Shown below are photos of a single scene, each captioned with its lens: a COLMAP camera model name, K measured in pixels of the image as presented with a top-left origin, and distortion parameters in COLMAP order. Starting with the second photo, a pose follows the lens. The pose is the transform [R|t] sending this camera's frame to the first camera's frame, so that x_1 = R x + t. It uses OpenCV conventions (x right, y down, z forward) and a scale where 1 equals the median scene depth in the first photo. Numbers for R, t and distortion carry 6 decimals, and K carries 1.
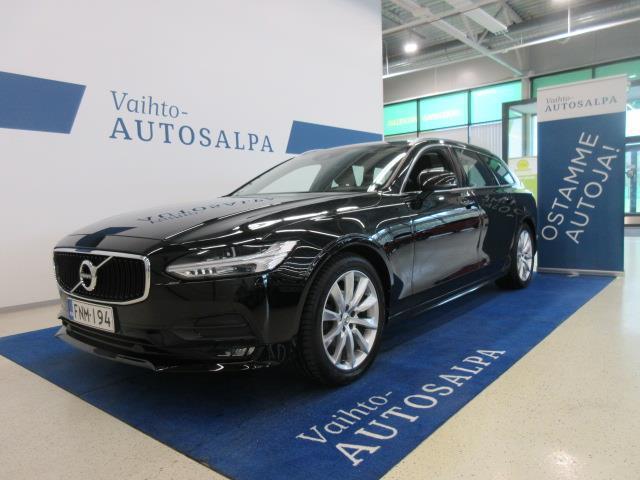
lens RADIAL K [[477.4, 0, 319.8], [0, 477.4, 250.0], [0, 0, 1]] dist [-0.010638, 0.003003]
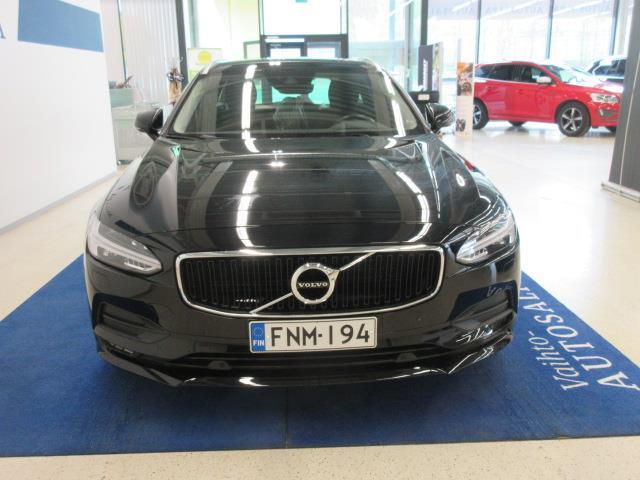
lens RADIAL K [[604.6, 0, 320.6], [0, 604.6, 238.6], [0, 0, 1]] dist [0.004285, 0.000000]
pose [[0.736586, -0.153867, 0.658609, -0.446901], [0.055261, 0.984214, 0.168132, -0.069872], [-0.674083, -0.087448, 0.733461, 0.135737]]
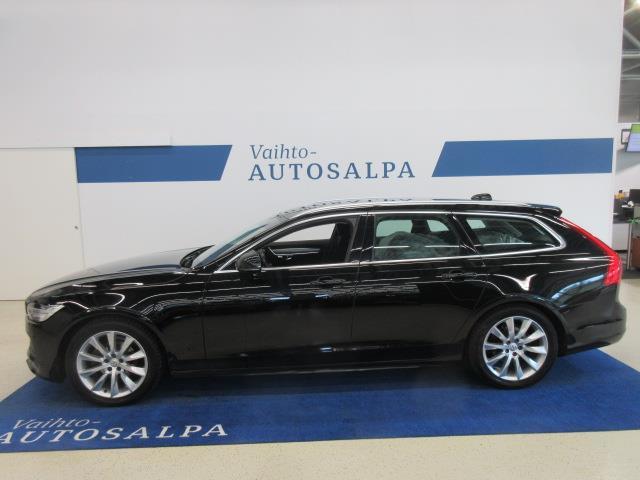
lens RADIAL K [[477.4, 0, 320.1], [0, 477.4, 242.3], [0, 0, 1]] dist [-0.010638, 0.003003]
pose [[0.664255, 0.100993, -0.740652, 0.653098], [-0.070048, 0.994881, 0.072836, -0.158091], [0.744216, 0.003500, 0.667929, 0.224542]]
